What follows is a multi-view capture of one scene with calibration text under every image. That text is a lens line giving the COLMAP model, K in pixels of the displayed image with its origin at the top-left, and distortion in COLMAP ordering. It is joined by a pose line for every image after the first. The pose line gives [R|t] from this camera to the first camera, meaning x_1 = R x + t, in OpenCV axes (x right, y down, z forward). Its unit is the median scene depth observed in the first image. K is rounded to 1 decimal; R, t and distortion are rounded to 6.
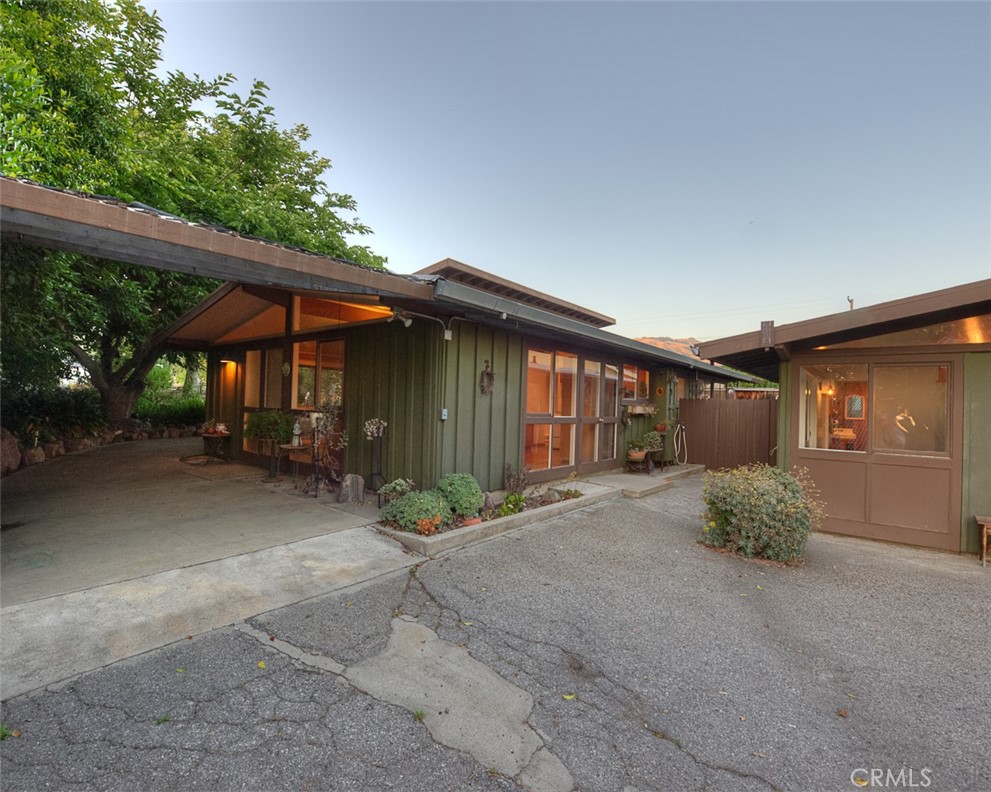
lens RADIAL K [[492.8, 0, 495.5], [0, 492.8, 396.0], [0, 0, 1]] dist [-0.017493, -0.000570]
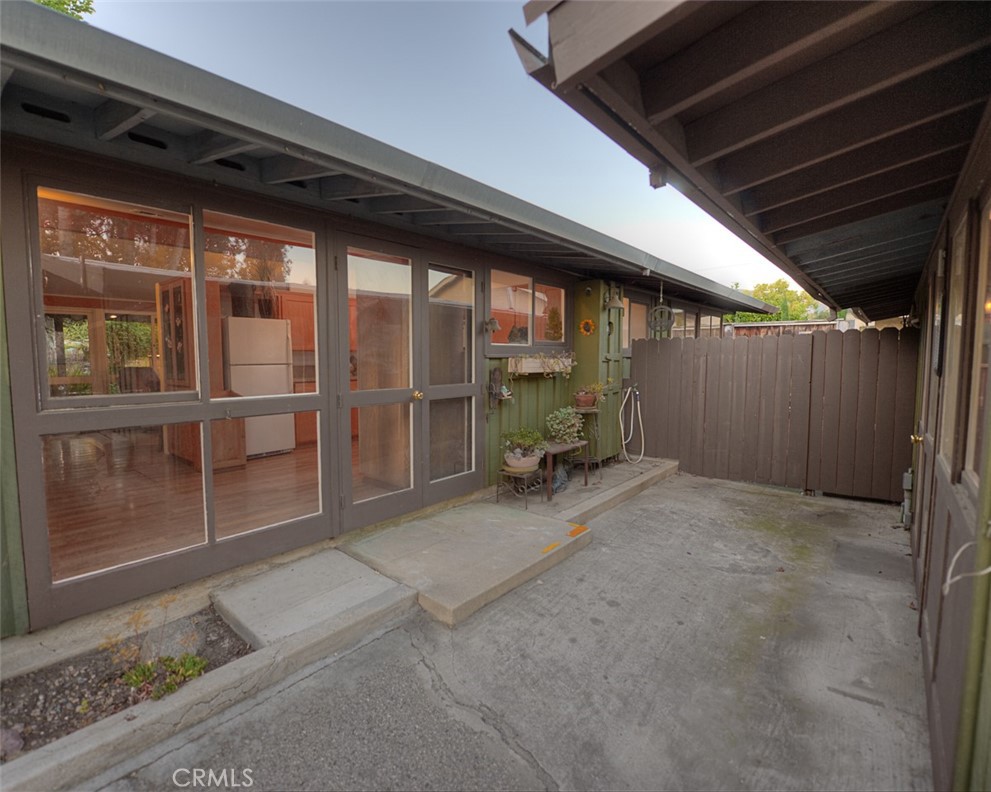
lens RADIAL K [[495.4, 0, 451.9], [0, 495.4, 394.1], [0, 0, 1]] dist [-0.001174, -0.000125]
pose [[0.997530, -0.033877, -0.061526, 0.288503], [0.039181, 0.995424, 0.087156, 0.012603], [0.058292, -0.089352, 0.994293, 0.607377]]
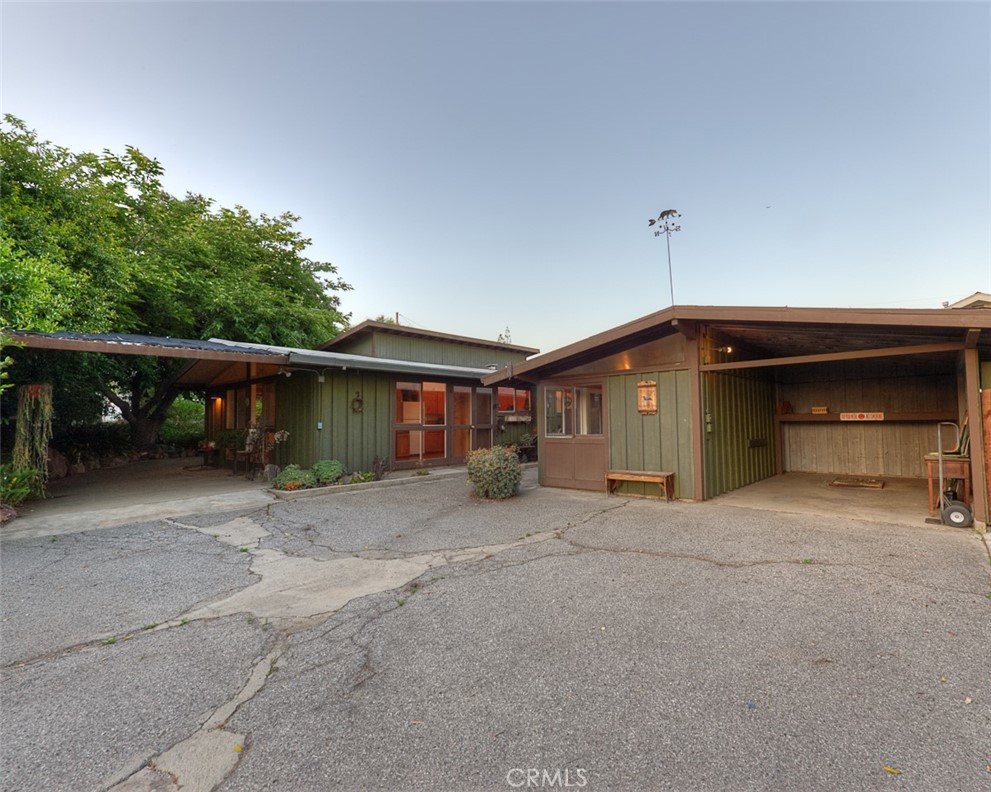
lens RADIAL K [[482.7, 0, 549.3], [0, 482.7, 395.3], [0, 0, 1]] dist [-0.000448, 0.000273]
pose [[0.998967, -0.045332, 0.003248, 0.468191], [0.045423, 0.998255, -0.037734, 0.020955], [-0.001532, 0.037843, 0.999283, -0.457019]]
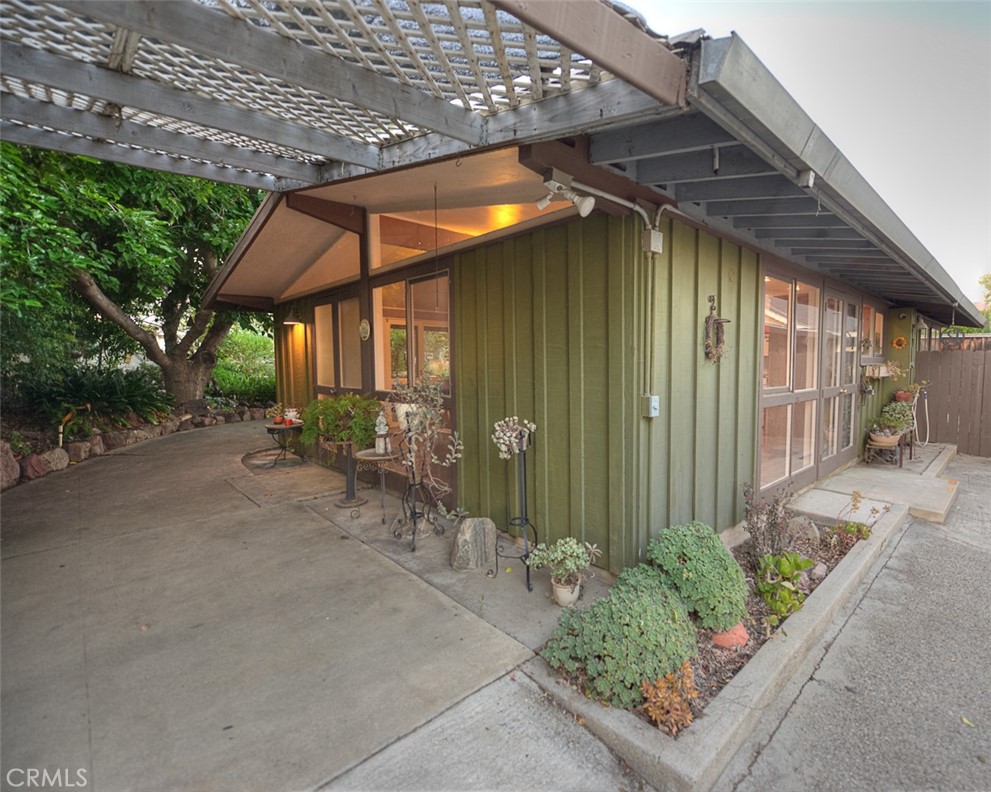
lens RADIAL K [[492.1, 0, 554.5], [0, 492.1, 392.7], [0, 0, 1]] dist [-0.016726, -0.000418]
pose [[0.994545, -0.026253, -0.100946, -0.103685], [0.034177, 0.996400, 0.077578, -0.012198], [0.098546, -0.080605, 0.991863, 0.346075]]
